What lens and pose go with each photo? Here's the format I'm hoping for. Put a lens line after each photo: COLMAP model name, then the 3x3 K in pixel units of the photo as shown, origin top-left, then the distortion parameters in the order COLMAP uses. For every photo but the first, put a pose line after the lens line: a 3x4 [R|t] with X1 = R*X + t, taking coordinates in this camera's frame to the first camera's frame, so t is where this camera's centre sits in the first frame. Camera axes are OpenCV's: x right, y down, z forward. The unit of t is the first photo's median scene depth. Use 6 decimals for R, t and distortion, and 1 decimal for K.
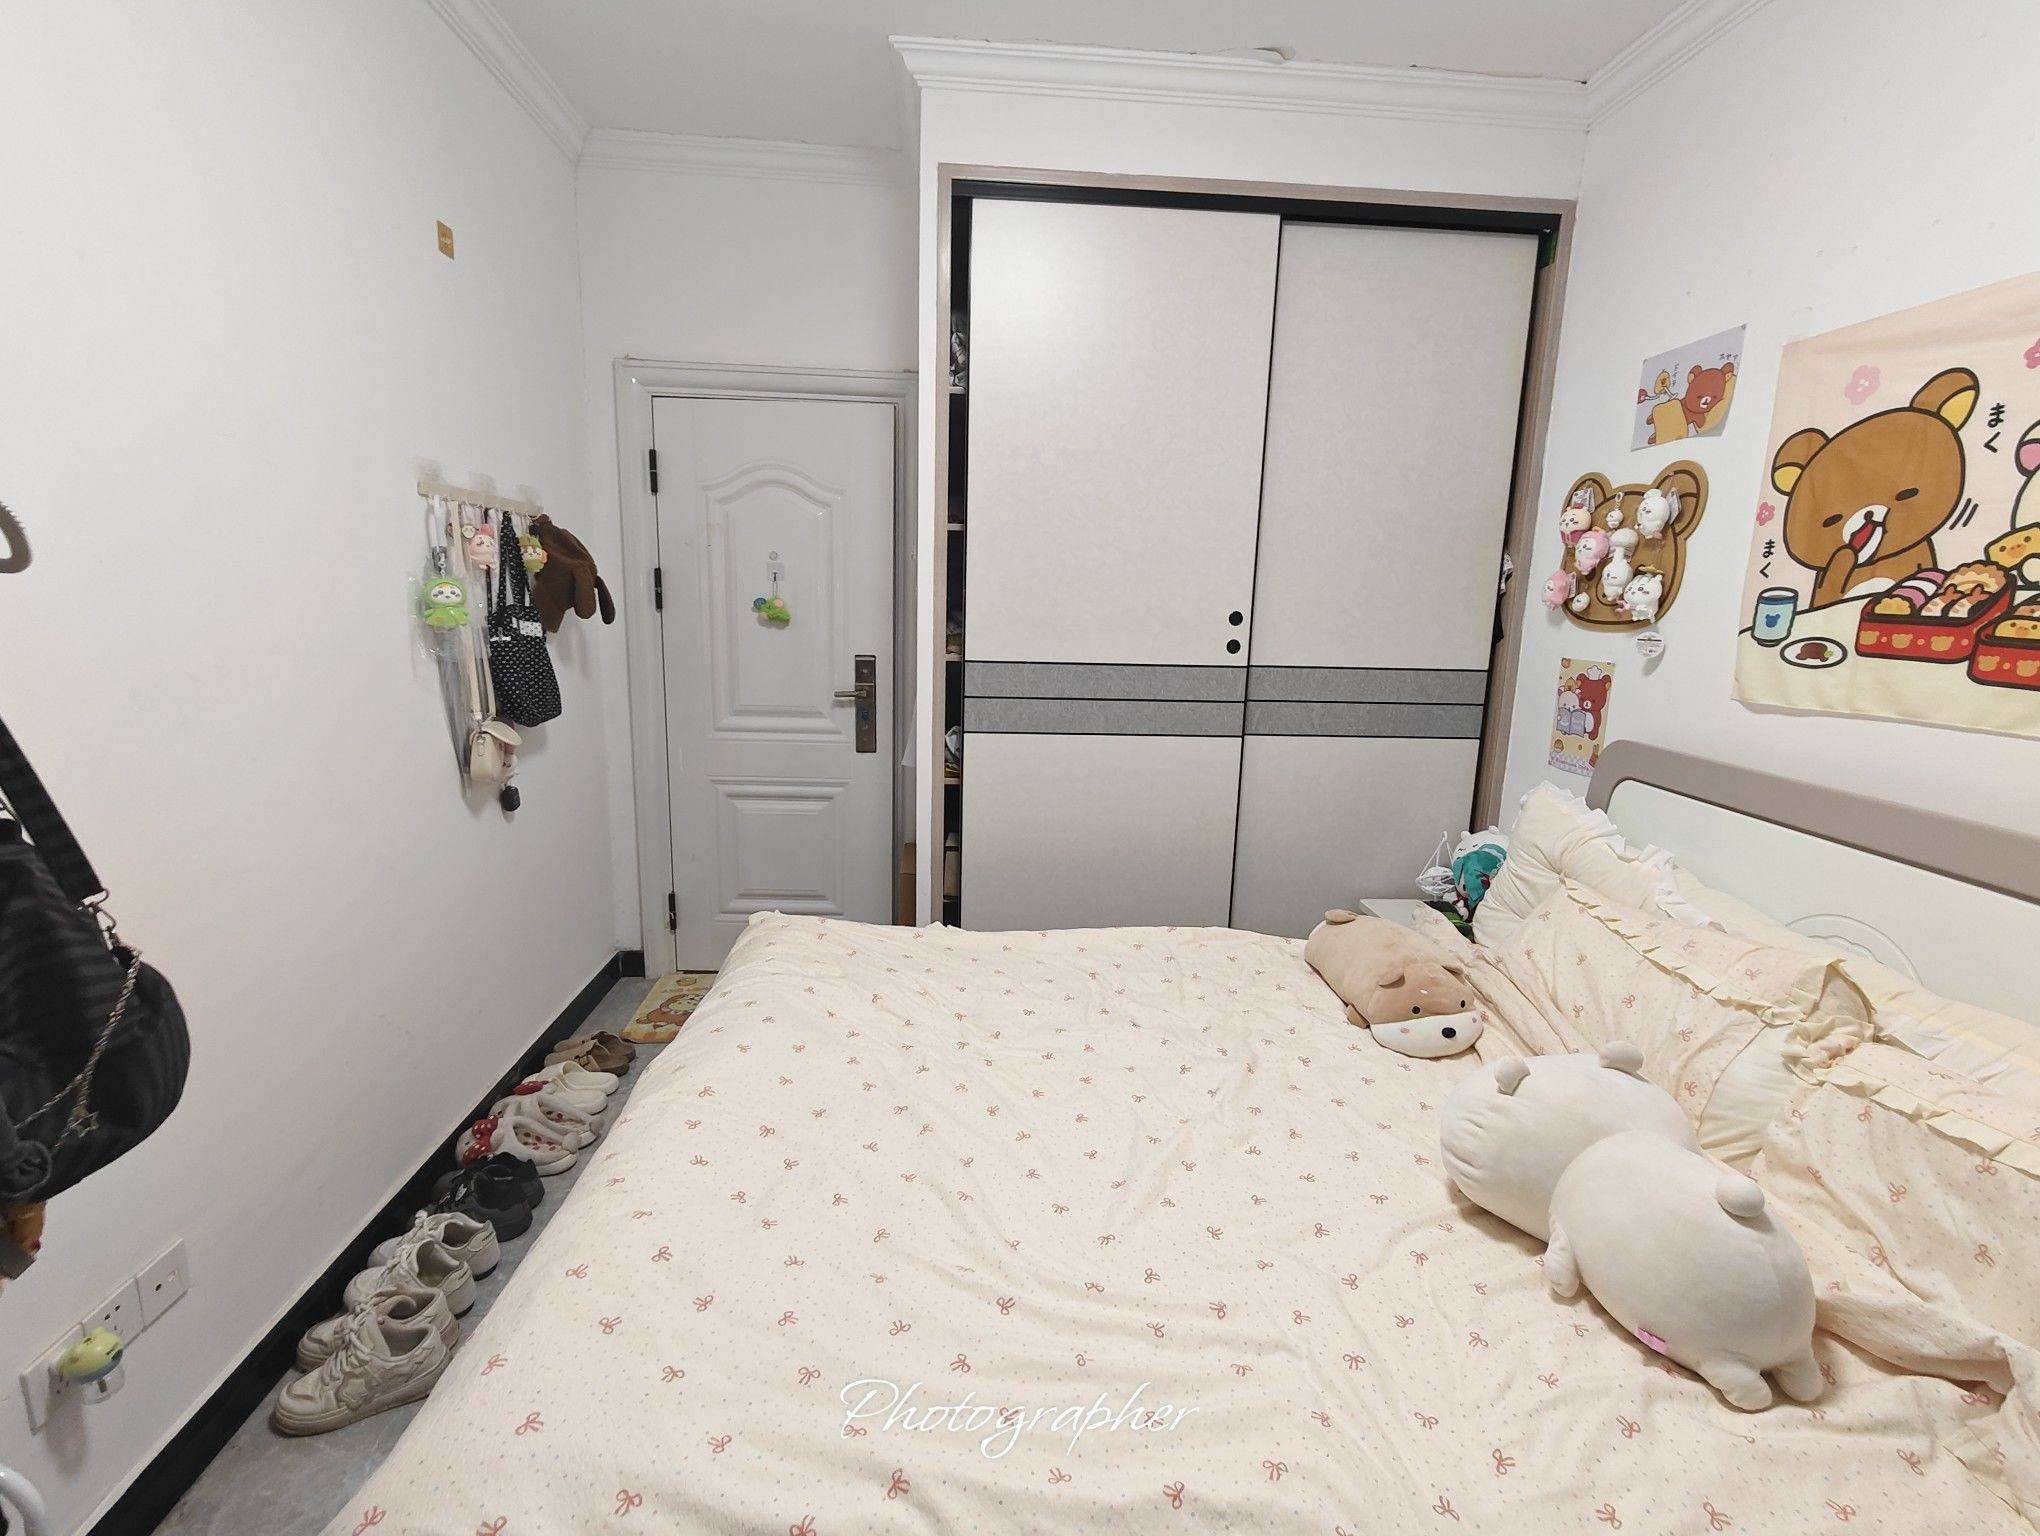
lens RADIAL K [[939.6, 0, 1017.1], [0, 939.6, 771.2], [0, 0, 1]] dist [-0.001425, -0.000778]
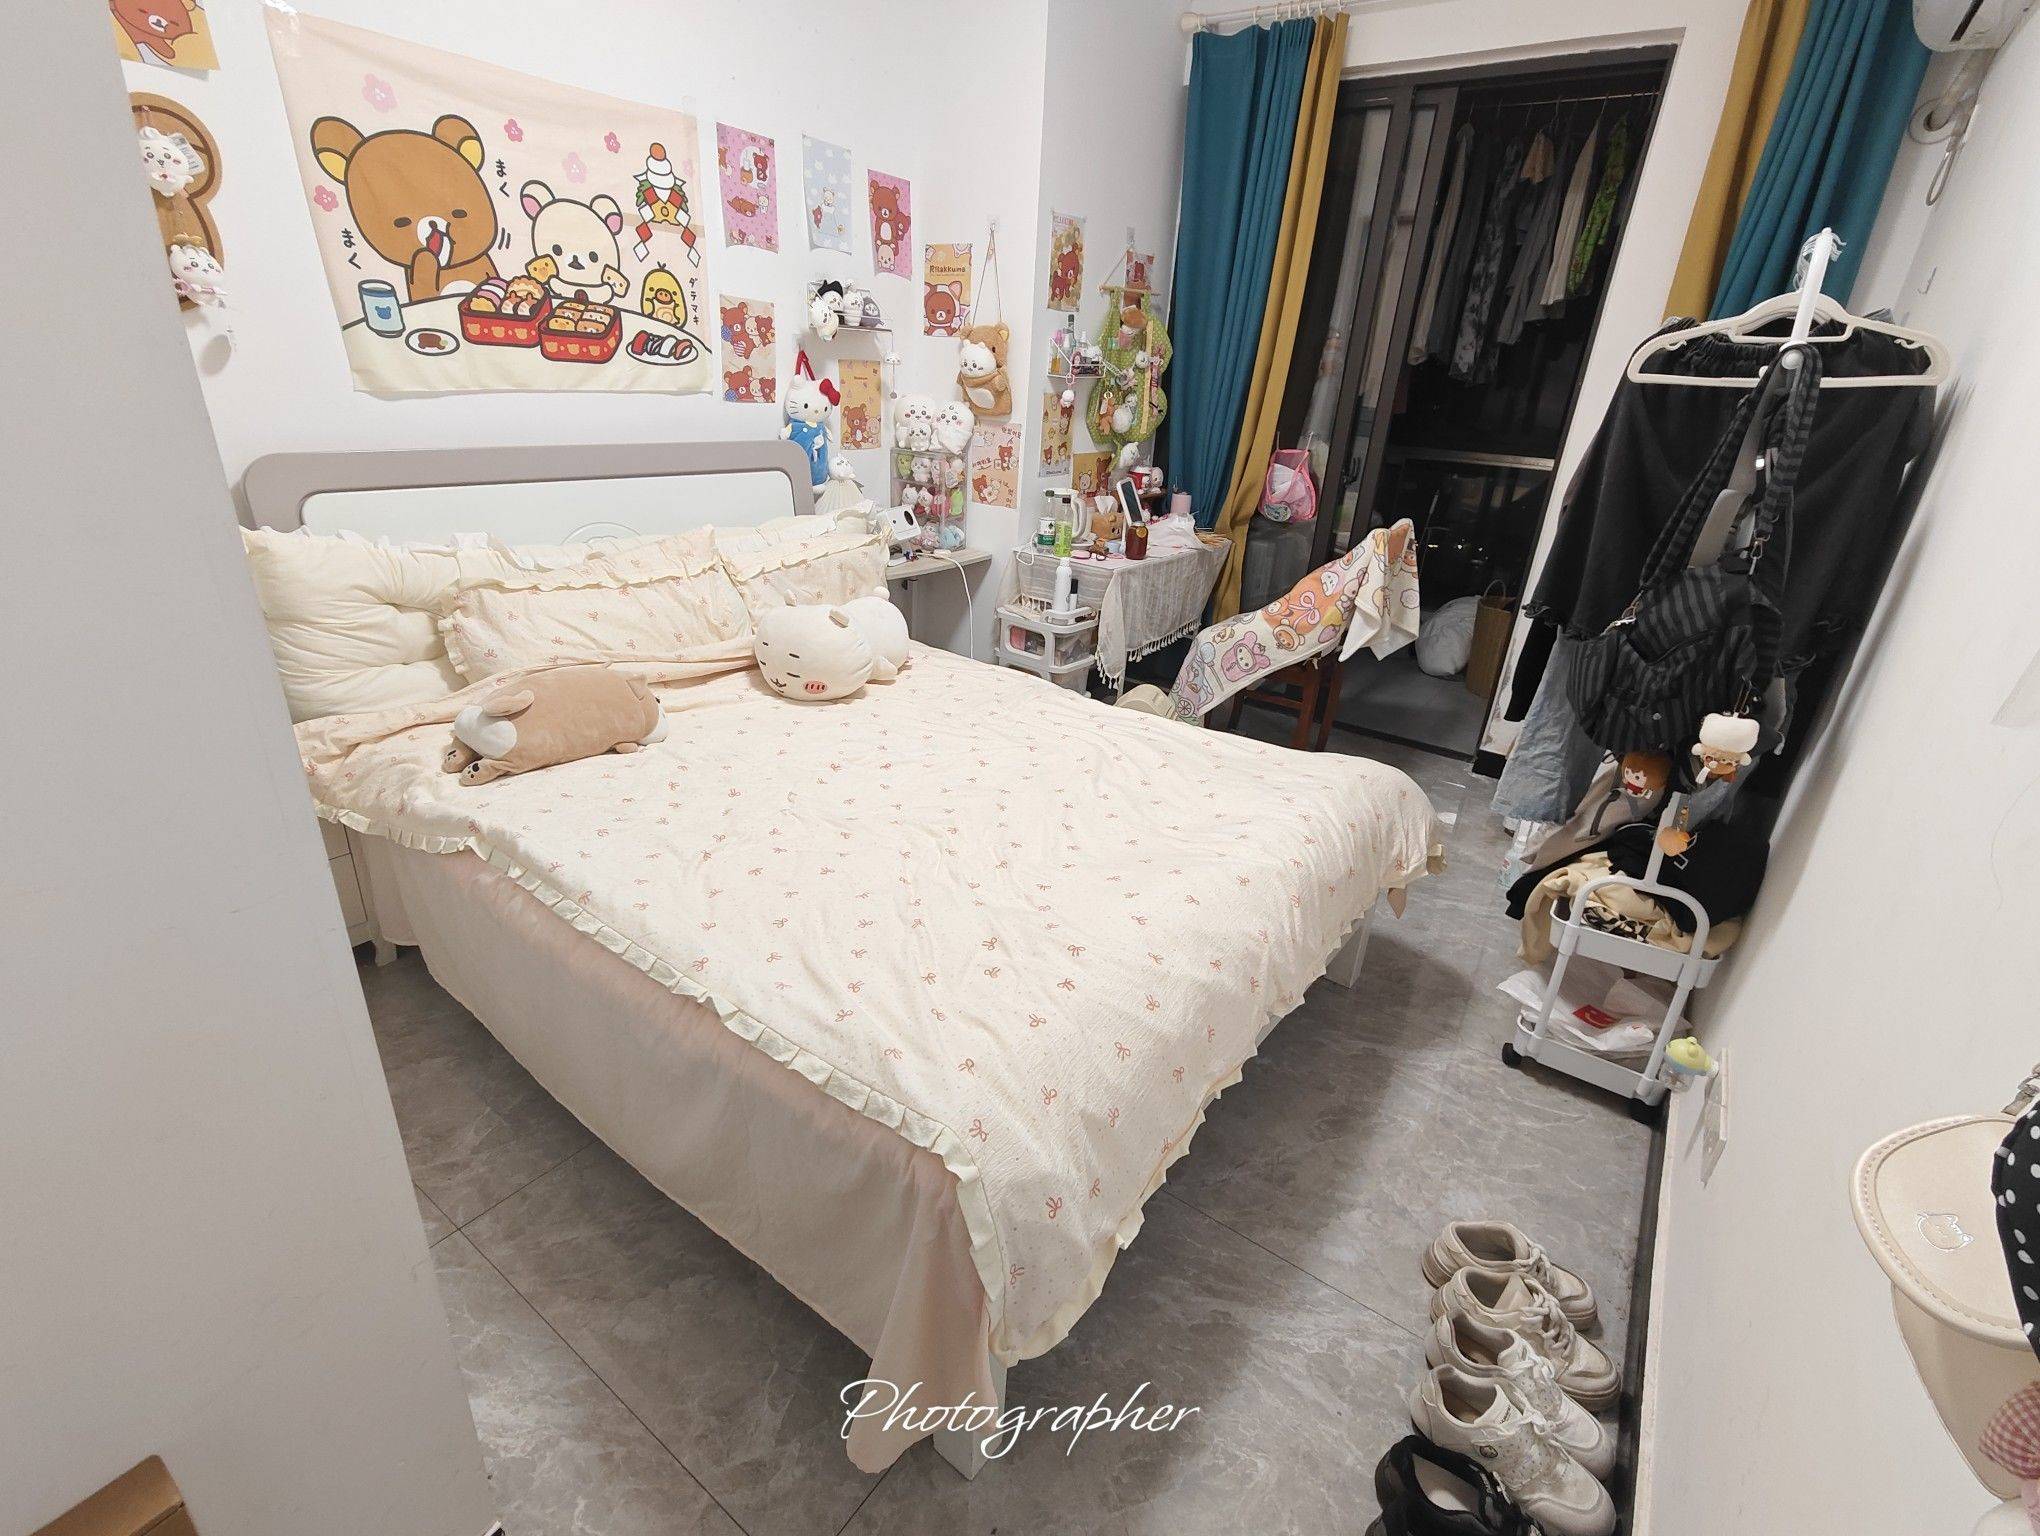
lens RADIAL K [[939.6, 0, 1016.2], [0, 939.6, 769.0], [0, 0, 1]] dist [-0.001425, -0.000778]
pose [[-0.769084, -0.318255, 0.554278, -0.687034], [0.041495, 0.840522, 0.540187, -0.324786], [-0.637800, 0.438449, -0.633226, 1.723358]]
